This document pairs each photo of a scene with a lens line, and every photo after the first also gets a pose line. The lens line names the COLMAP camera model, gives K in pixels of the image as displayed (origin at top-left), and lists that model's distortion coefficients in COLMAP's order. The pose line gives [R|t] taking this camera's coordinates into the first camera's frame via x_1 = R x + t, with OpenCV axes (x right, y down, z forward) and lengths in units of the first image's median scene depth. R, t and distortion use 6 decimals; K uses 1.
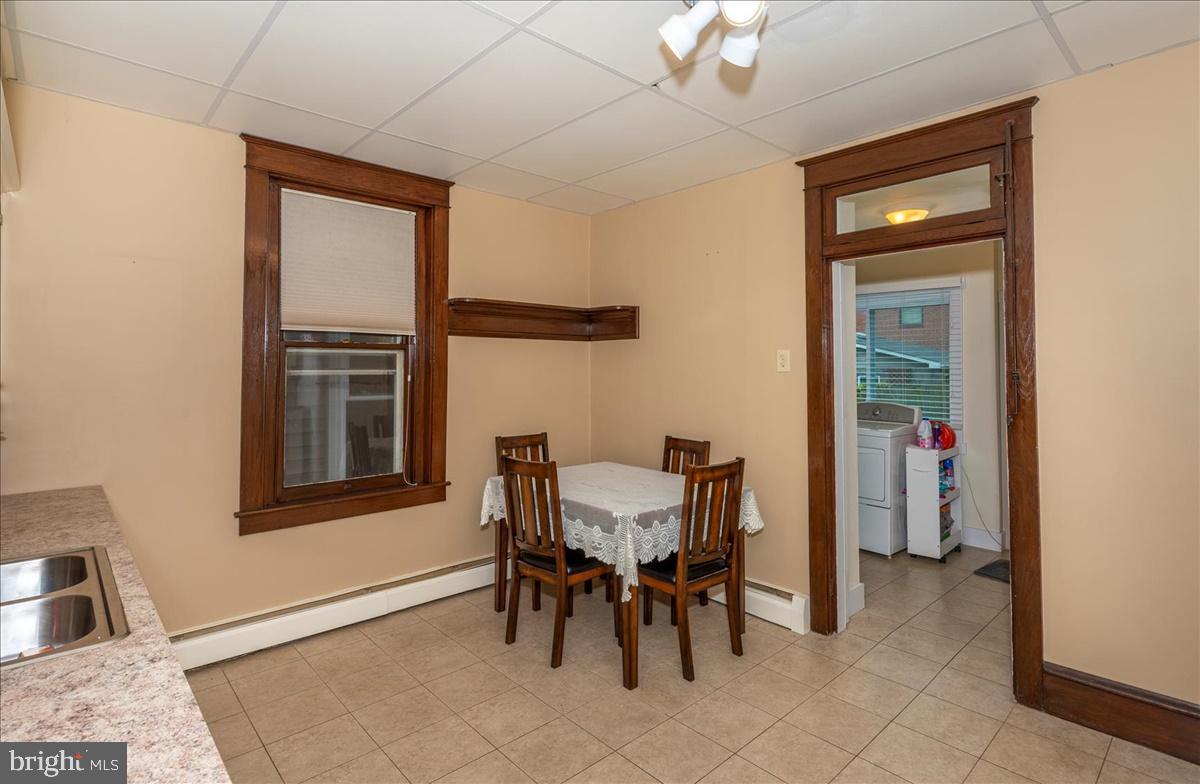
lens RADIAL K [[594.3, 0, 617.0], [0, 594.3, 367.2], [0, 0, 1]] dist [0.042468, 0.000616]
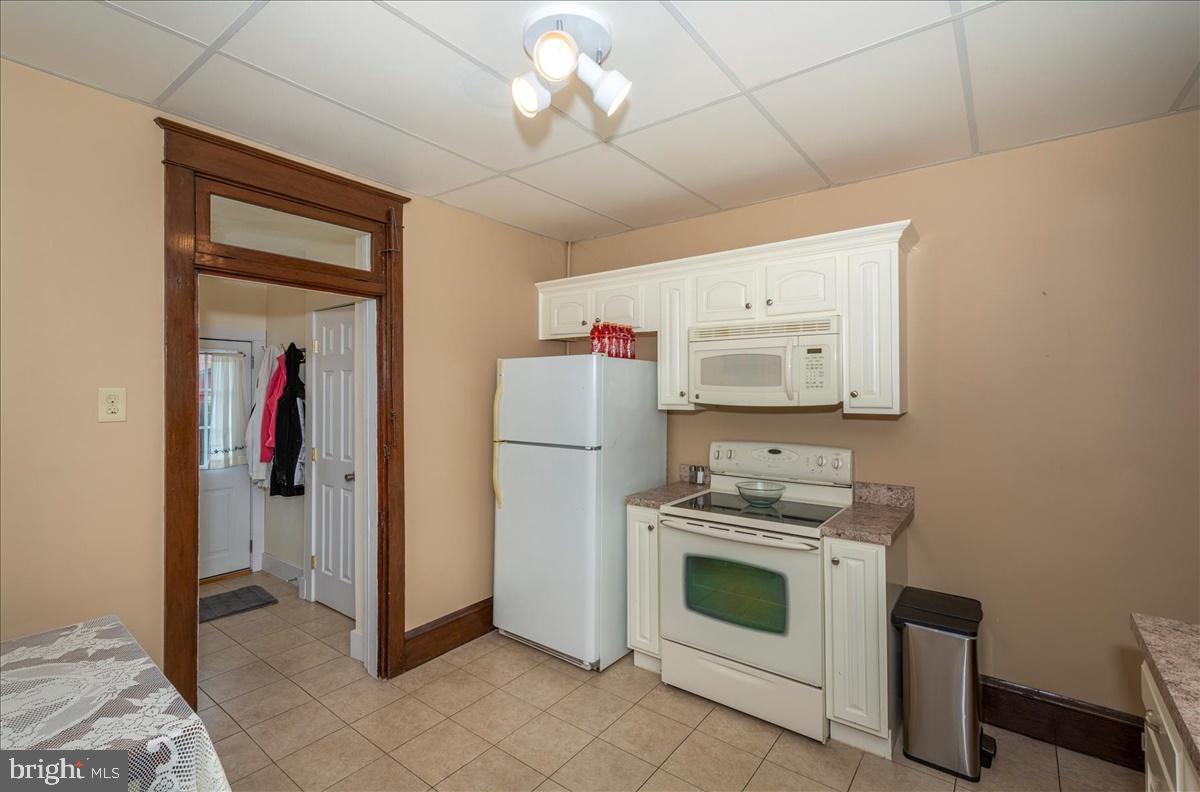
lens RADIAL K [[544.5, 0, 596.2], [0, 544.5, 389.6], [0, 0, 1]] dist [-0.015487, -0.000798]
pose [[-0.151514, 0.004900, 0.988443, -0.375353], [-0.003014, 0.999981, -0.005419, -0.025450], [-0.988451, -0.003801, -0.151496, 0.573830]]
